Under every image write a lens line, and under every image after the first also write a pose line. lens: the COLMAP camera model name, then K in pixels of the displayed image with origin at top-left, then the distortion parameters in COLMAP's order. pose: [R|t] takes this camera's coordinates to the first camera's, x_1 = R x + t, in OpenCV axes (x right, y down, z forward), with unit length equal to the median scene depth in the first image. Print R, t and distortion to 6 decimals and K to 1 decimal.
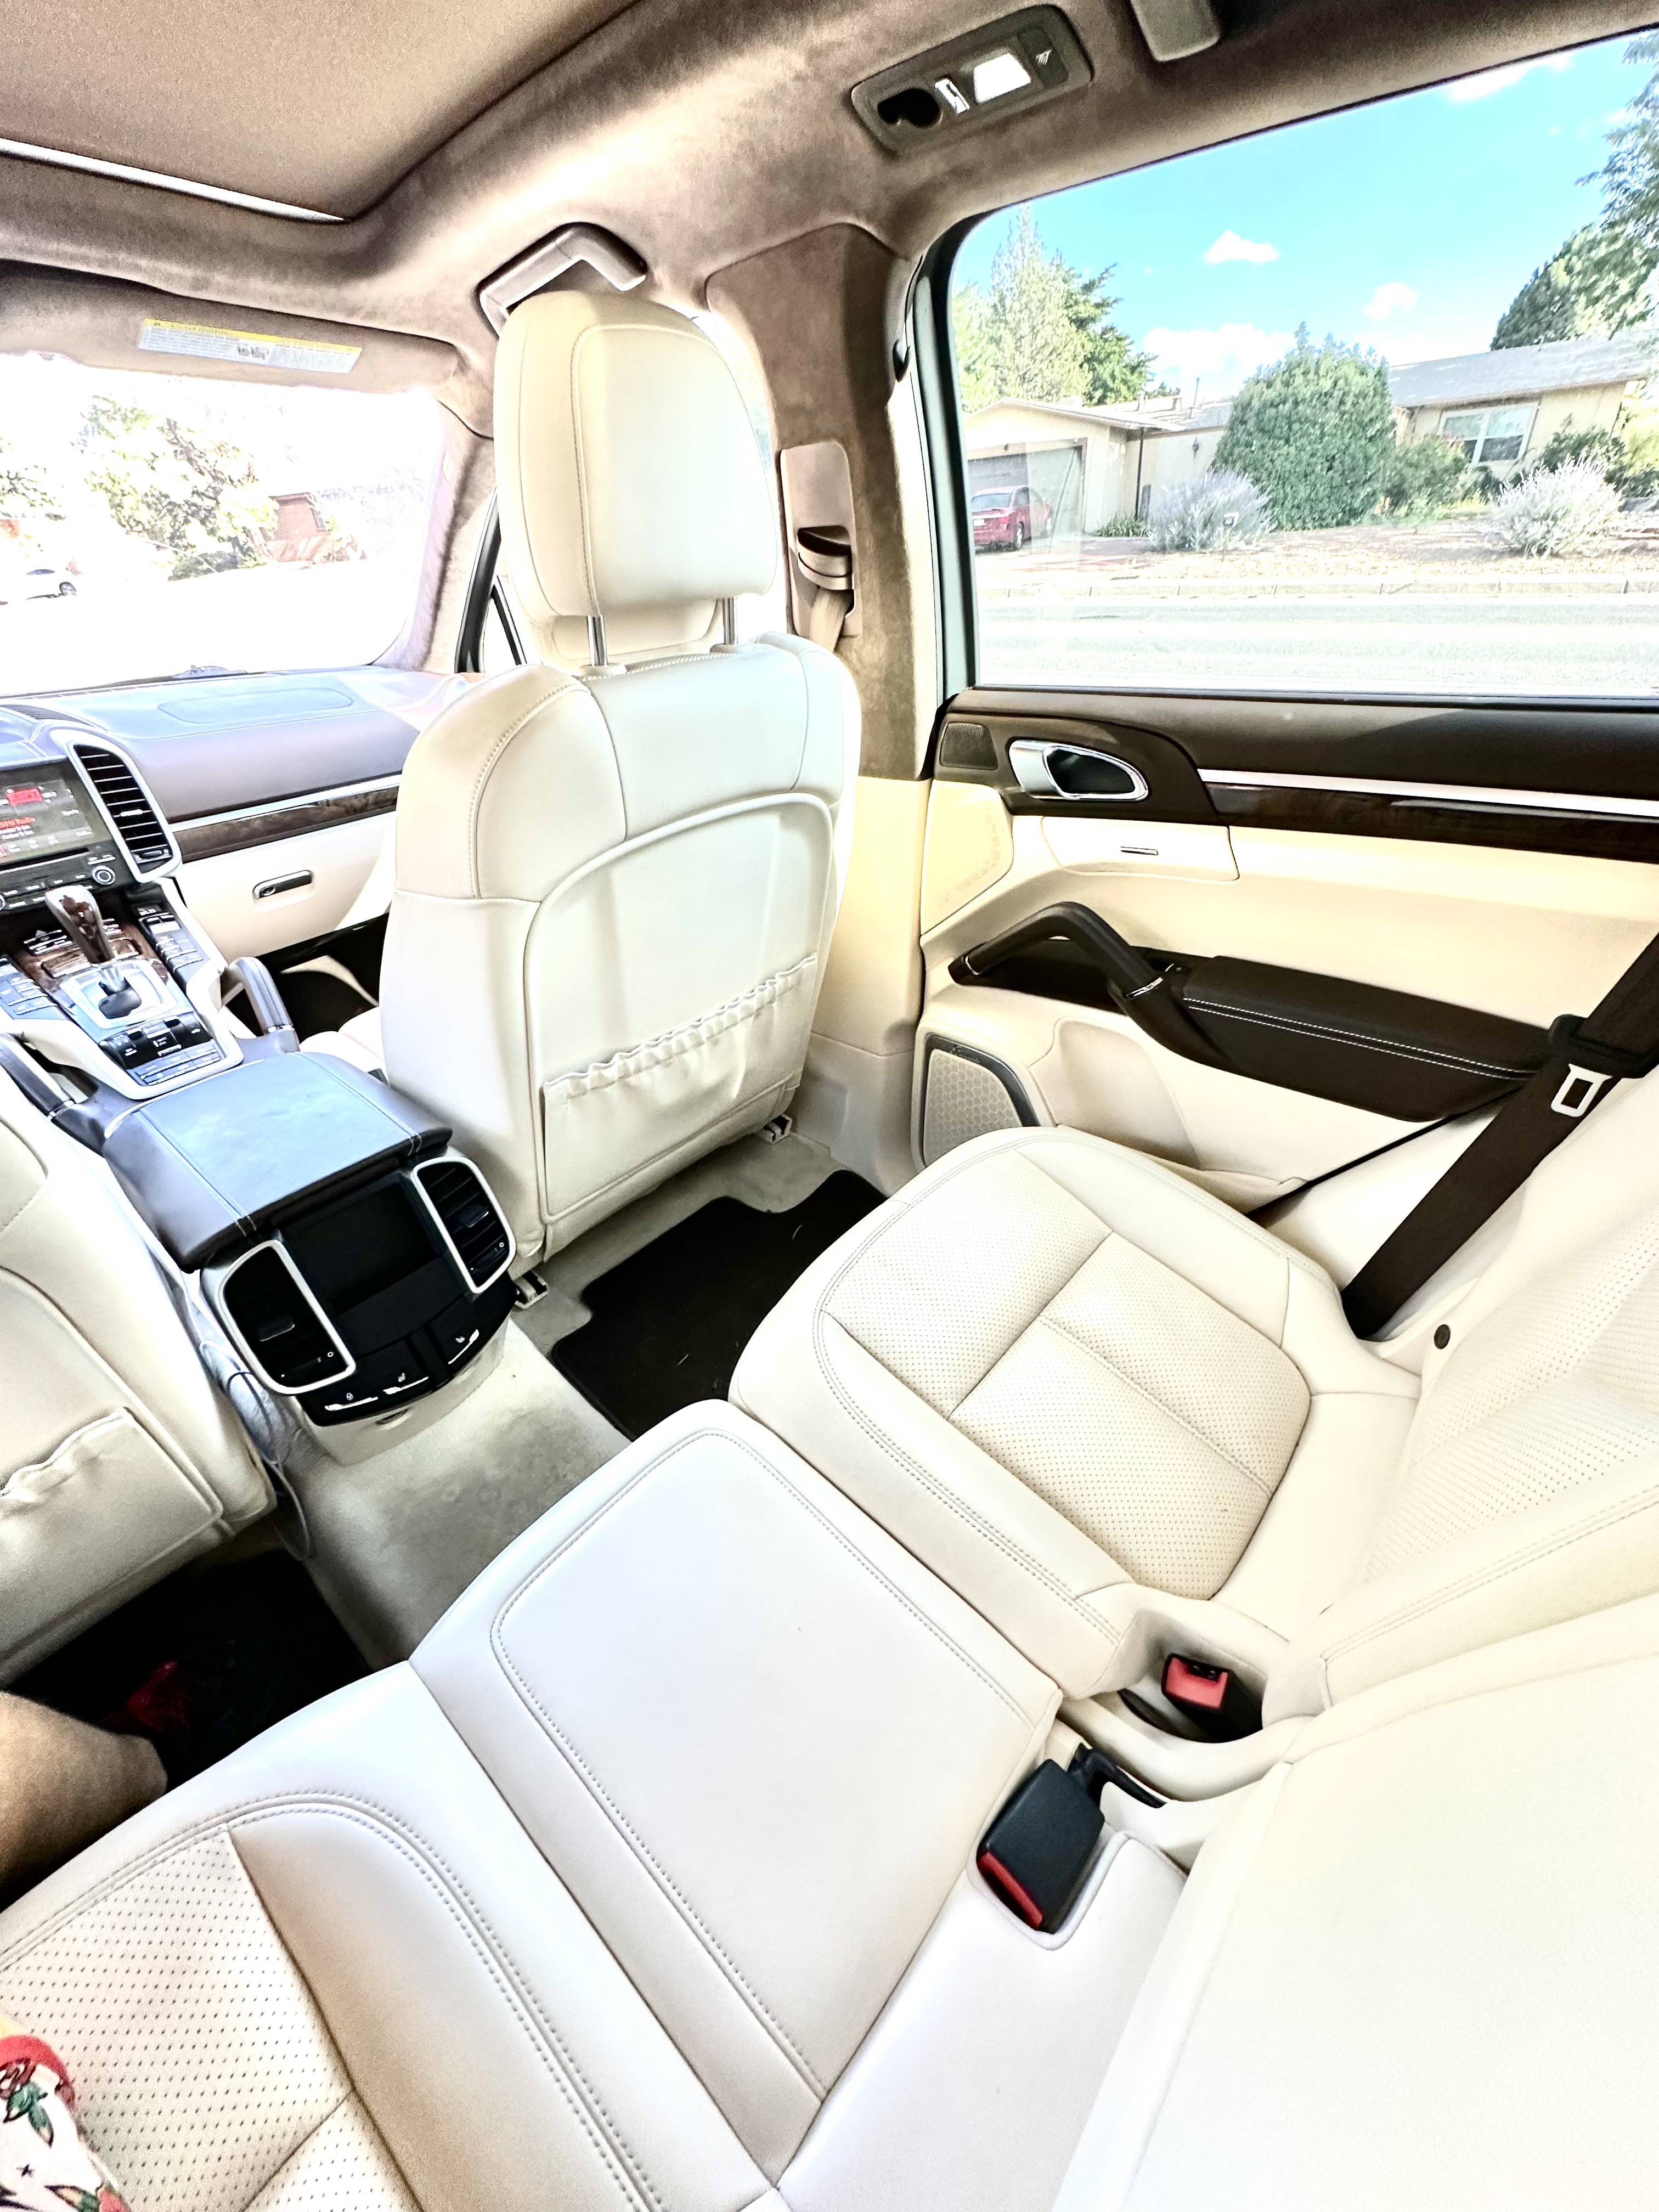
lens RADIAL K [[876.9, 0, 833.0], [0, 876.9, 1110.2], [0, 0, 1]] dist [-0.001860, 0.000078]
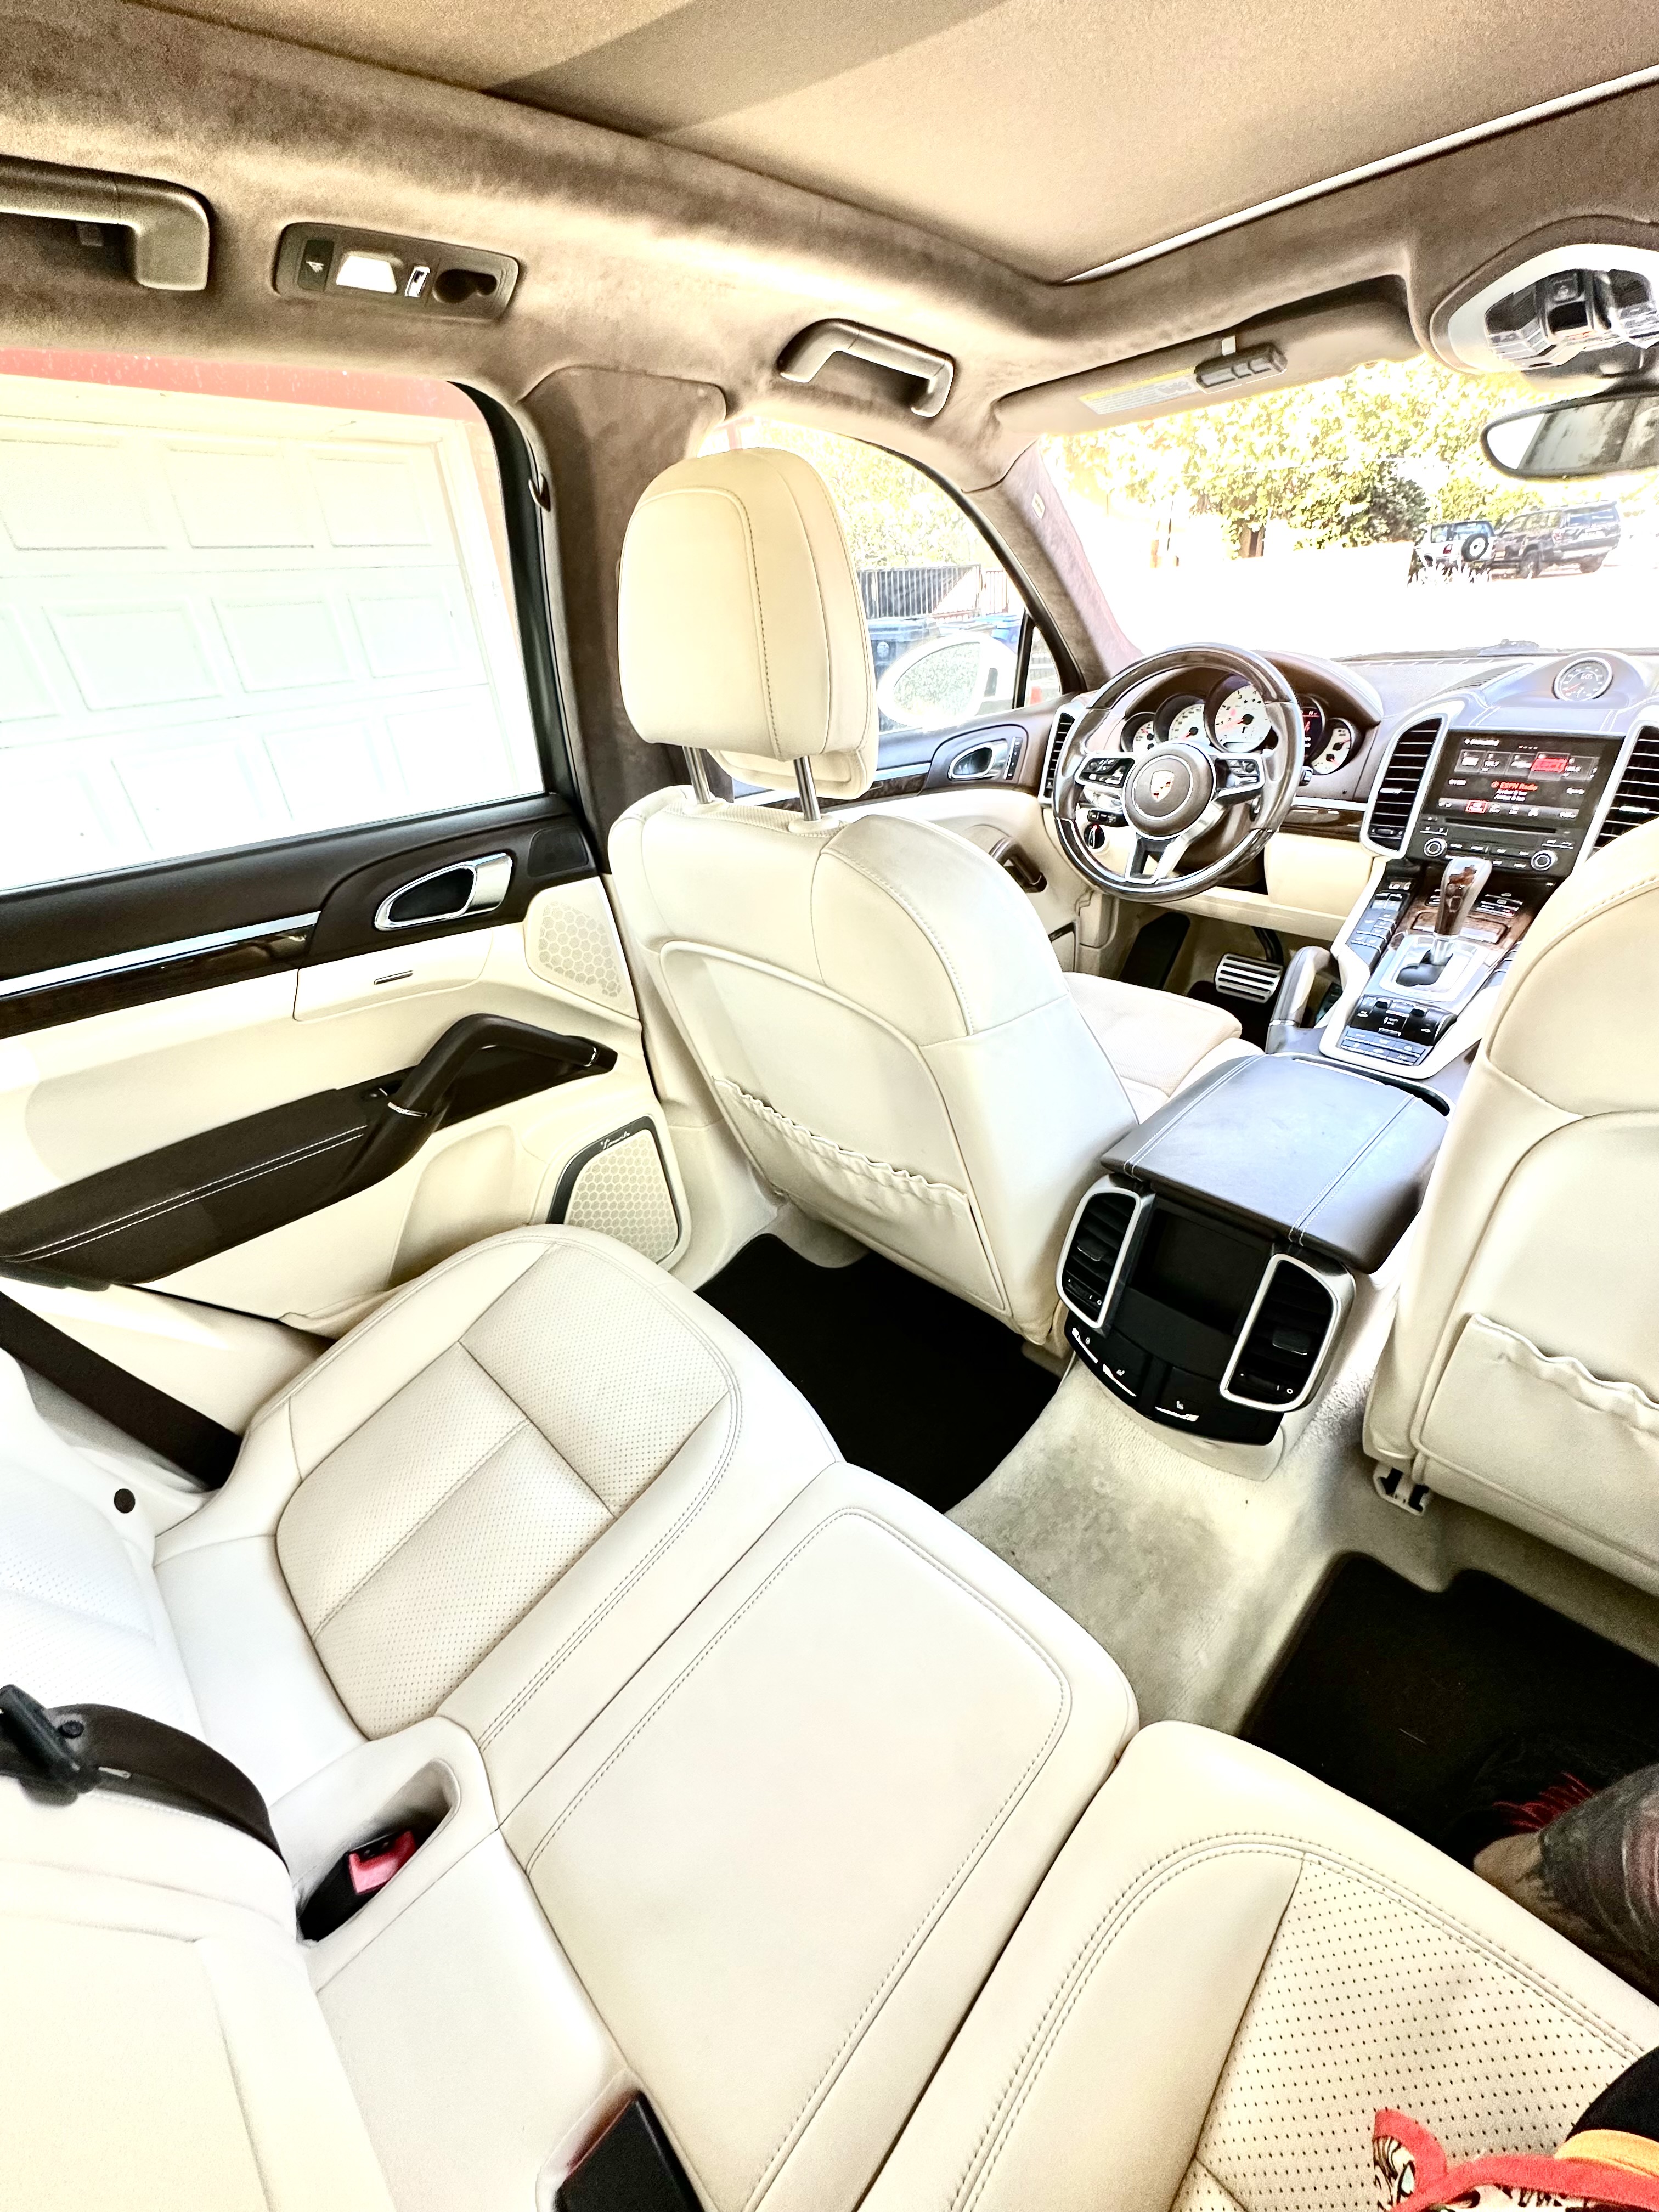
lens RADIAL K [[876.9, 0, 817.2], [0, 876.9, 1104.8], [0, 0, 1]] dist [-0.001860, 0.000078]
pose [[-0.067303, 0.552802, -0.830590, 0.147452], [-0.477197, 0.713253, 0.513375, -0.191704], [0.876216, 0.430906, 0.215792, 0.226584]]
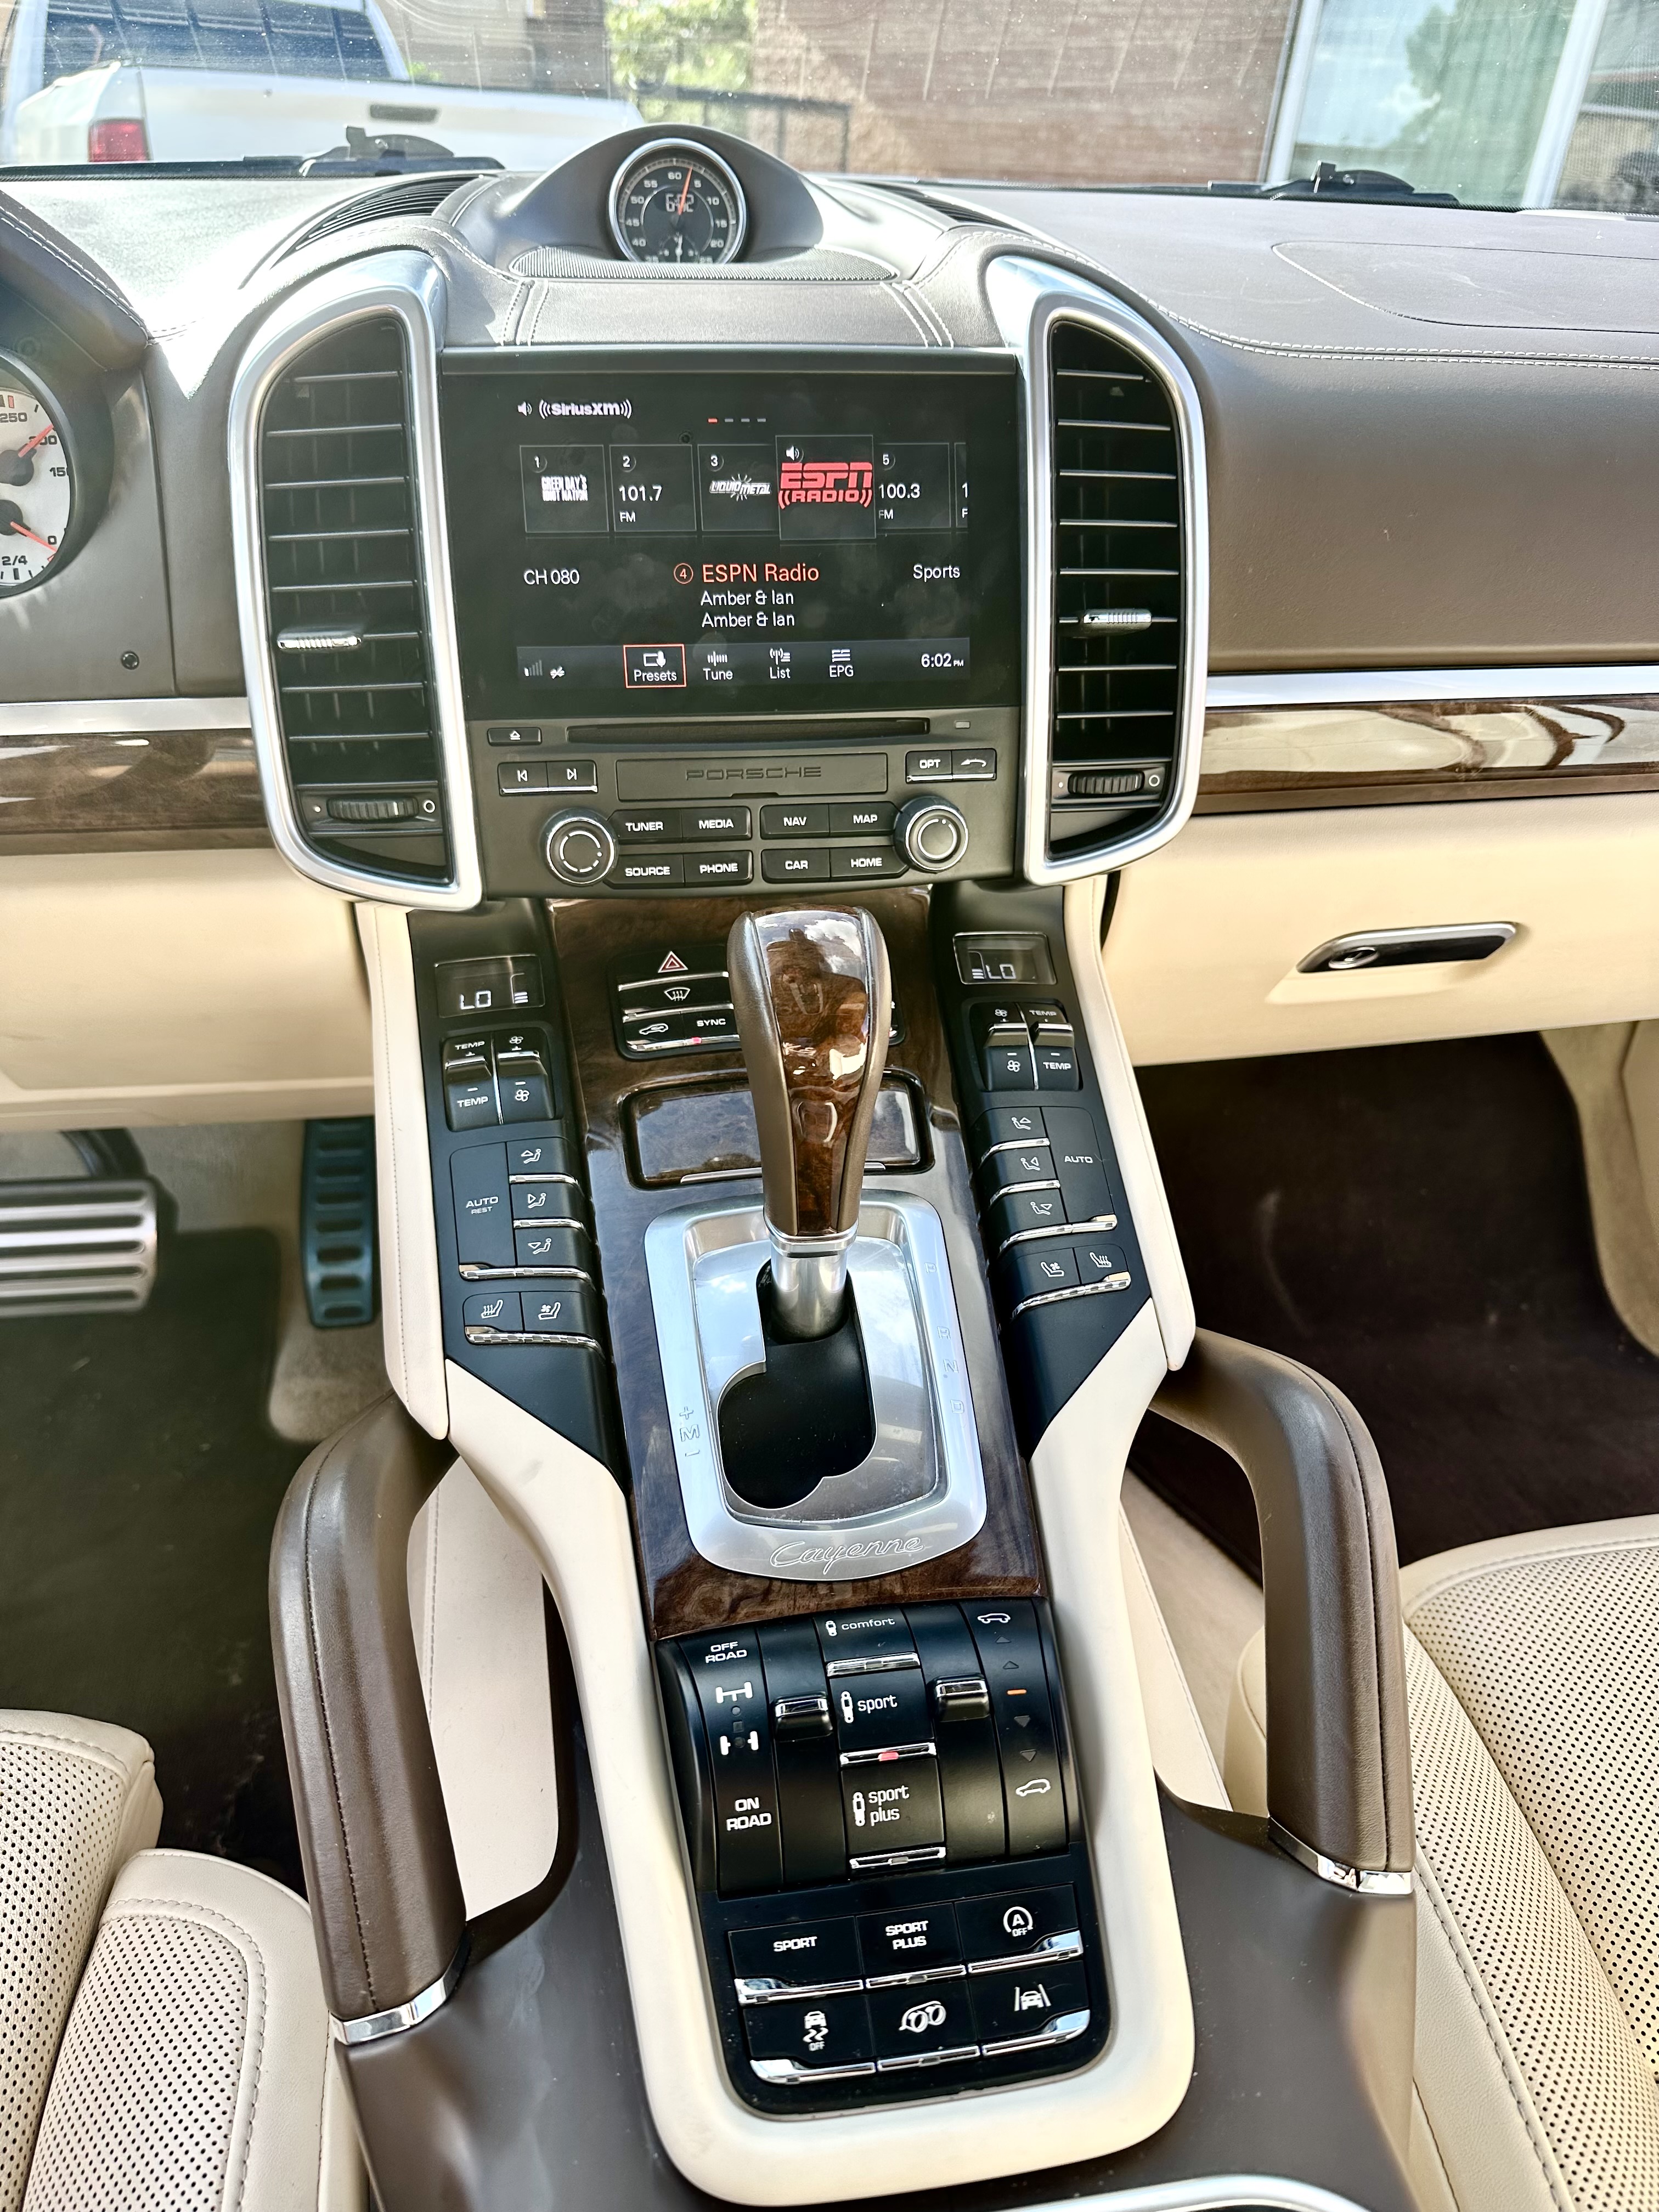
lens RADIAL K [[1575.5, 0, 860.9], [0, 1575.5, 1090.0], [0, 0, 1]] dist [0.038944, -0.043534]
pose [[0.775856, 0.374357, -0.507842, -0.590400], [-0.392372, 0.916640, 0.076257, -0.226383], [0.494056, 0.140099, 0.858068, 0.608086]]
